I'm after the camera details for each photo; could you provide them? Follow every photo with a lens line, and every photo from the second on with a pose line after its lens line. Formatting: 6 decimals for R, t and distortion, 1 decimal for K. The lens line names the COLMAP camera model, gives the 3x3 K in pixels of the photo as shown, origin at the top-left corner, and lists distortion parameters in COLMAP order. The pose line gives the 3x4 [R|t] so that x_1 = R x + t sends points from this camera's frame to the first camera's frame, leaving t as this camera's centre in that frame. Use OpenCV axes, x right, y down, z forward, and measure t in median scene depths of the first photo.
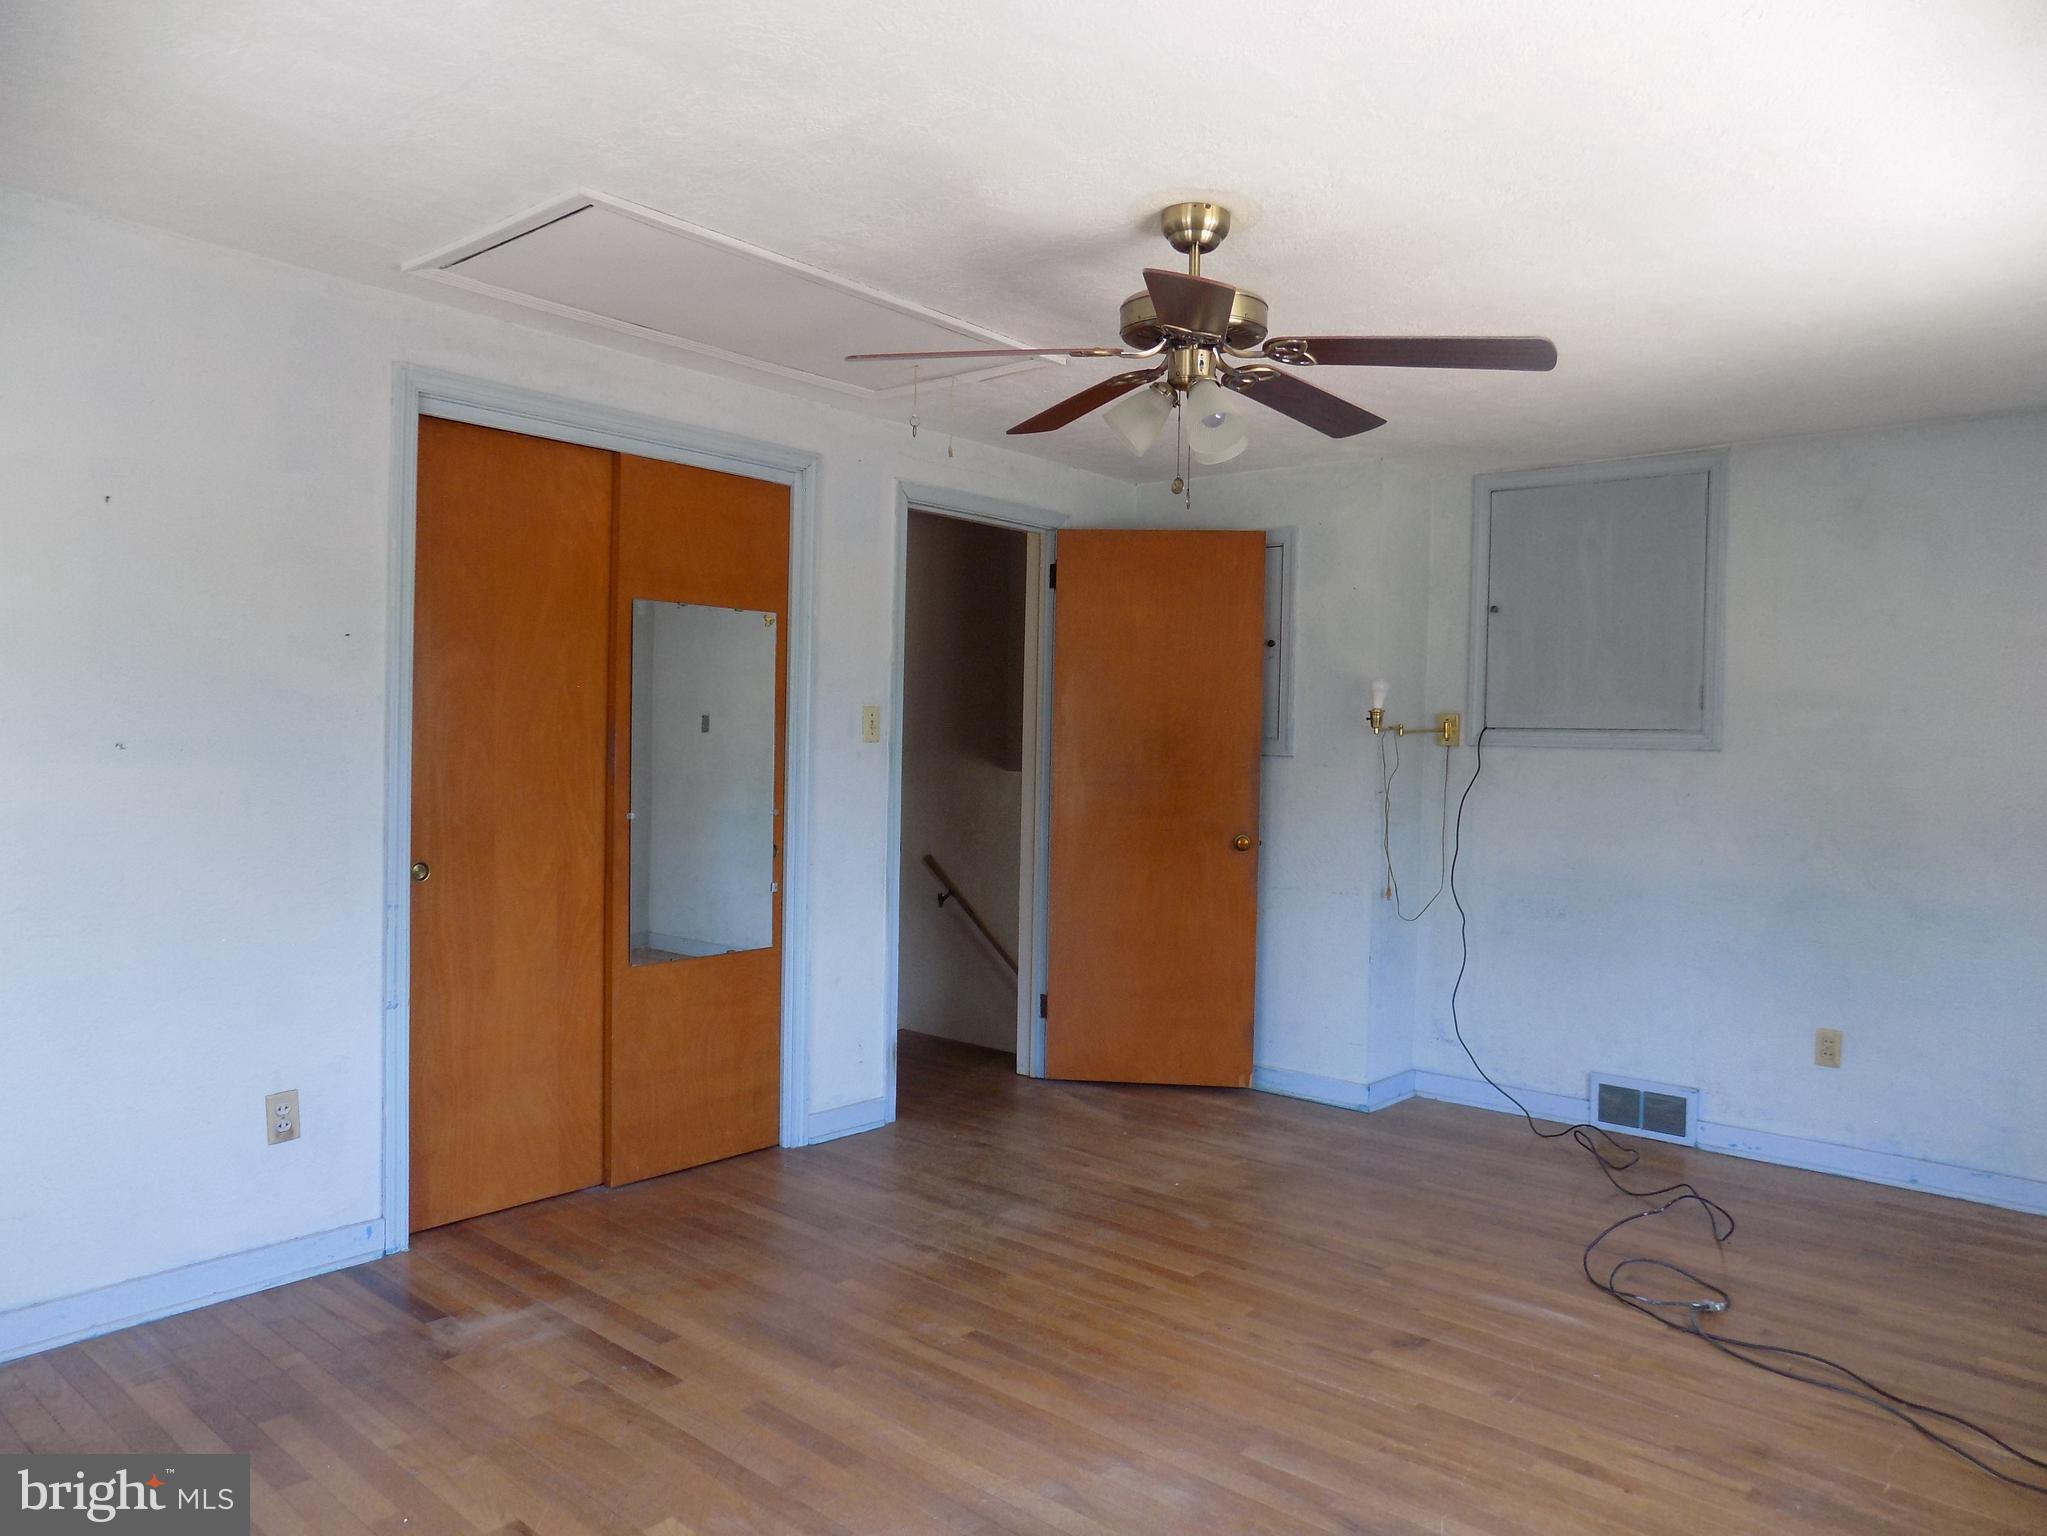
lens RADIAL K [[1391.7, 0, 1010.7], [0, 1391.7, 775.6], [0, 0, 1]] dist [-0.051953, 0.049548]
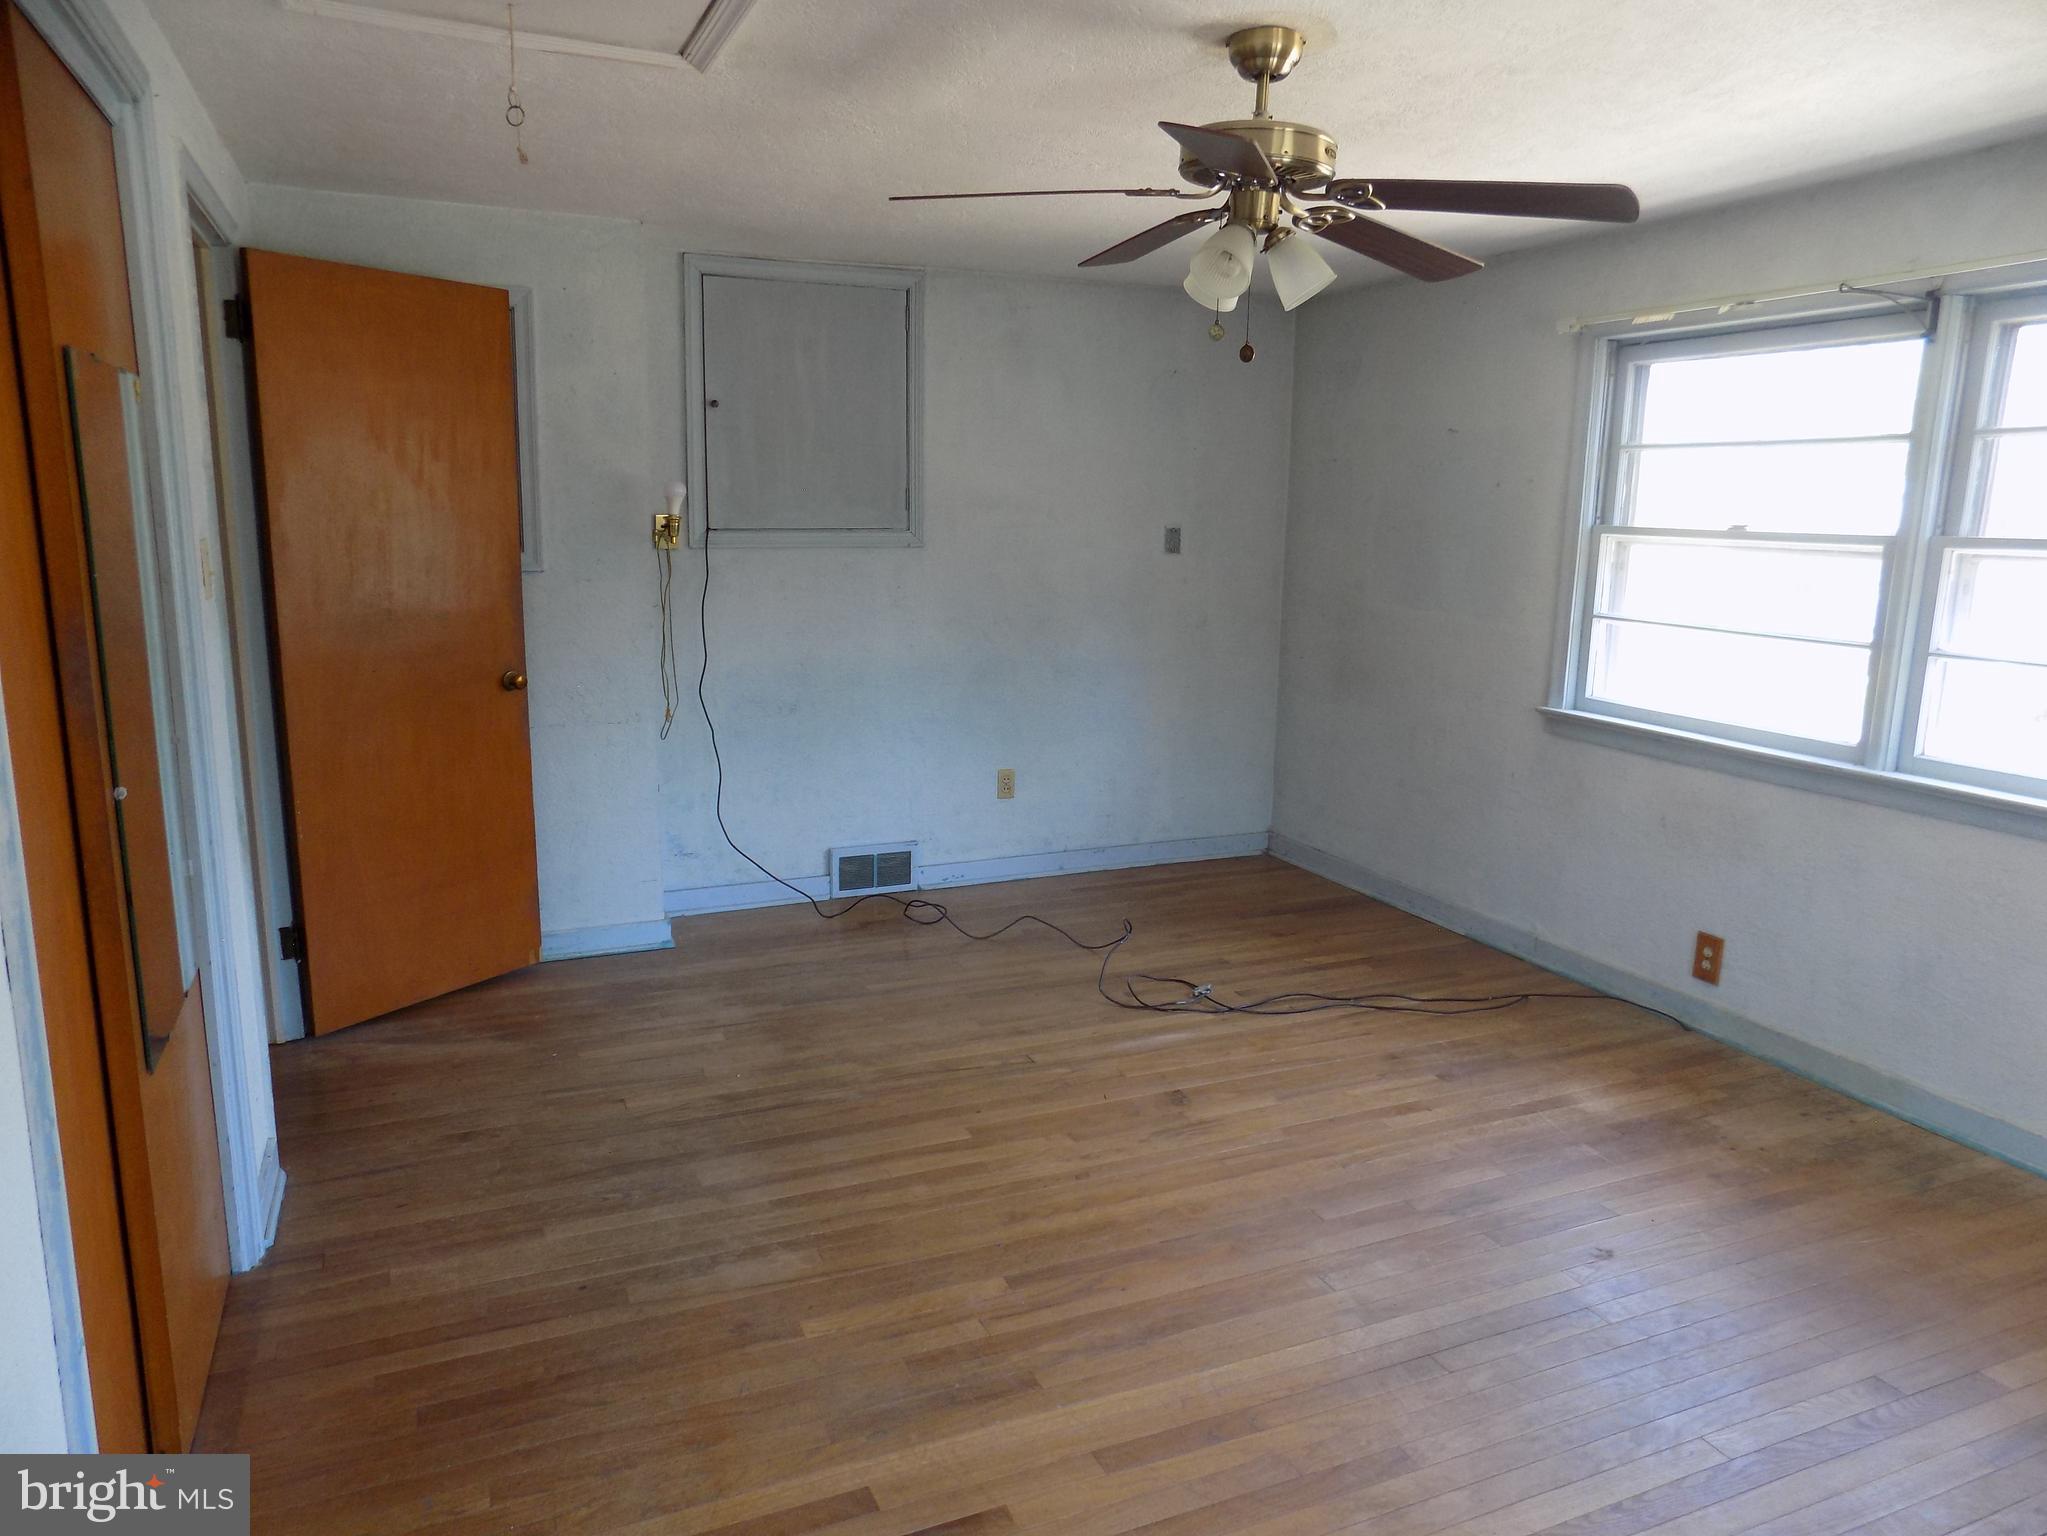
lens RADIAL K [[1391.7, 0, 1060.0], [0, 1391.7, 764.8], [0, 0, 1]] dist [-0.051953, 0.049548]
pose [[0.418717, -0.183350, 0.889415, -0.599573], [0.018075, 0.980895, 0.193698, -0.075643], [-0.907937, -0.065028, 0.414032, 0.502479]]
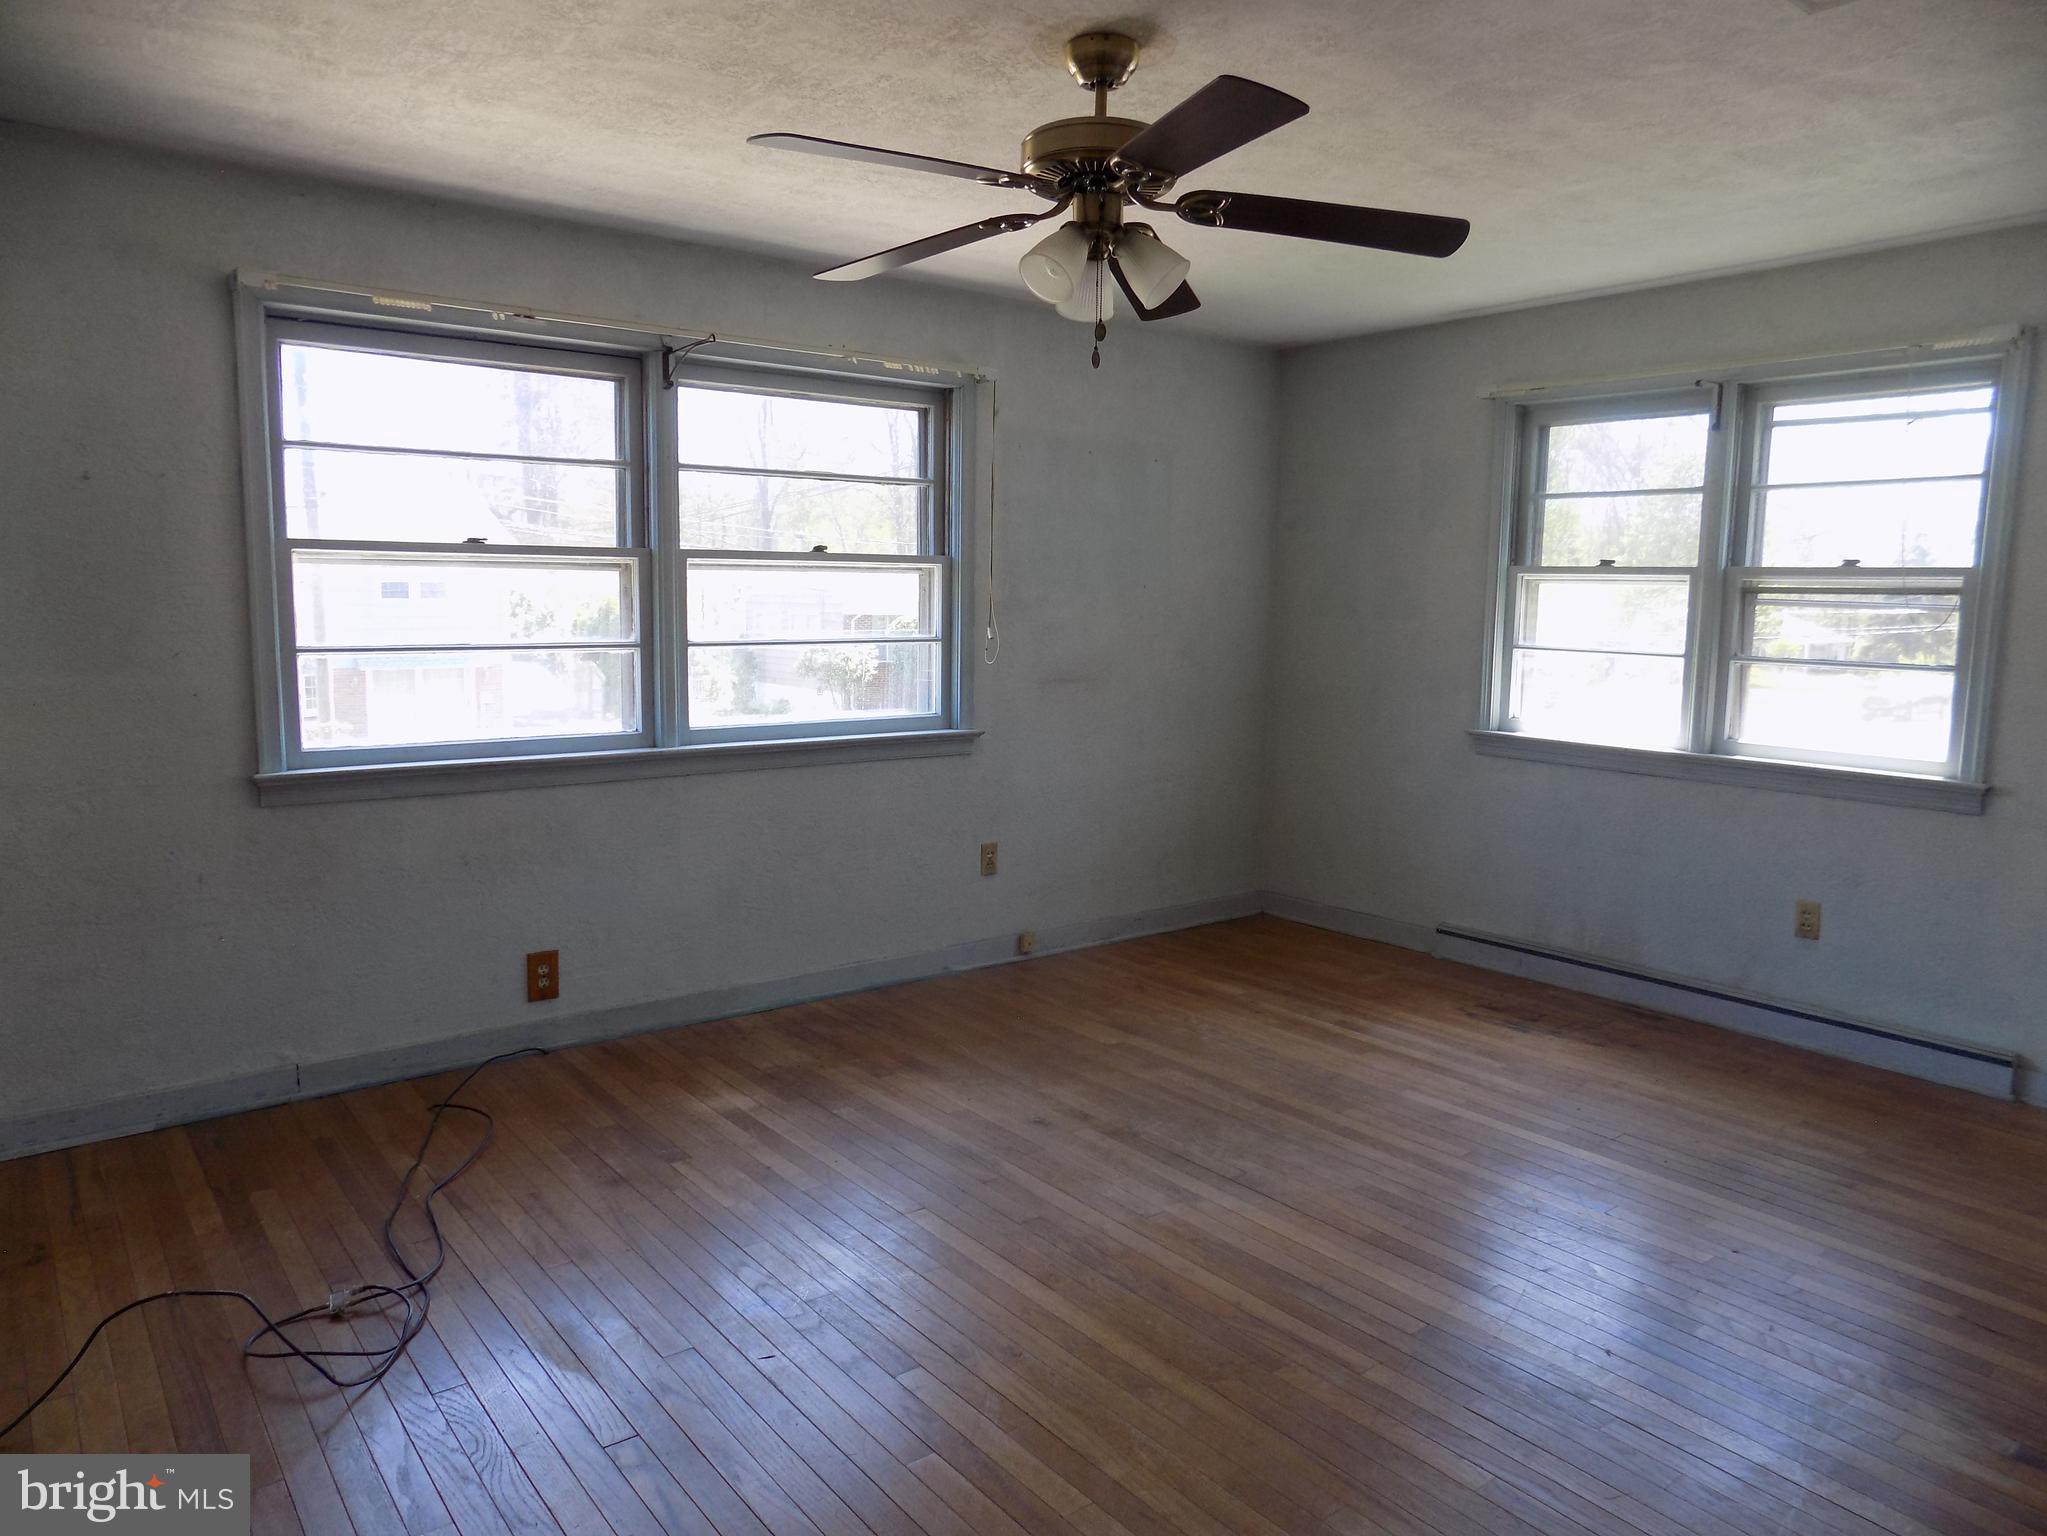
lens RADIAL K [[1391.7, 0, 1025.4], [0, 1391.7, 757.1], [0, 0, 1]] dist [-0.051953, 0.049548]
pose [[-0.979577, -0.065366, 0.190149, -0.029506], [-0.034356, 0.986188, 0.162027, -0.062631], [-0.198114, 0.152185, -0.968293, 1.389697]]
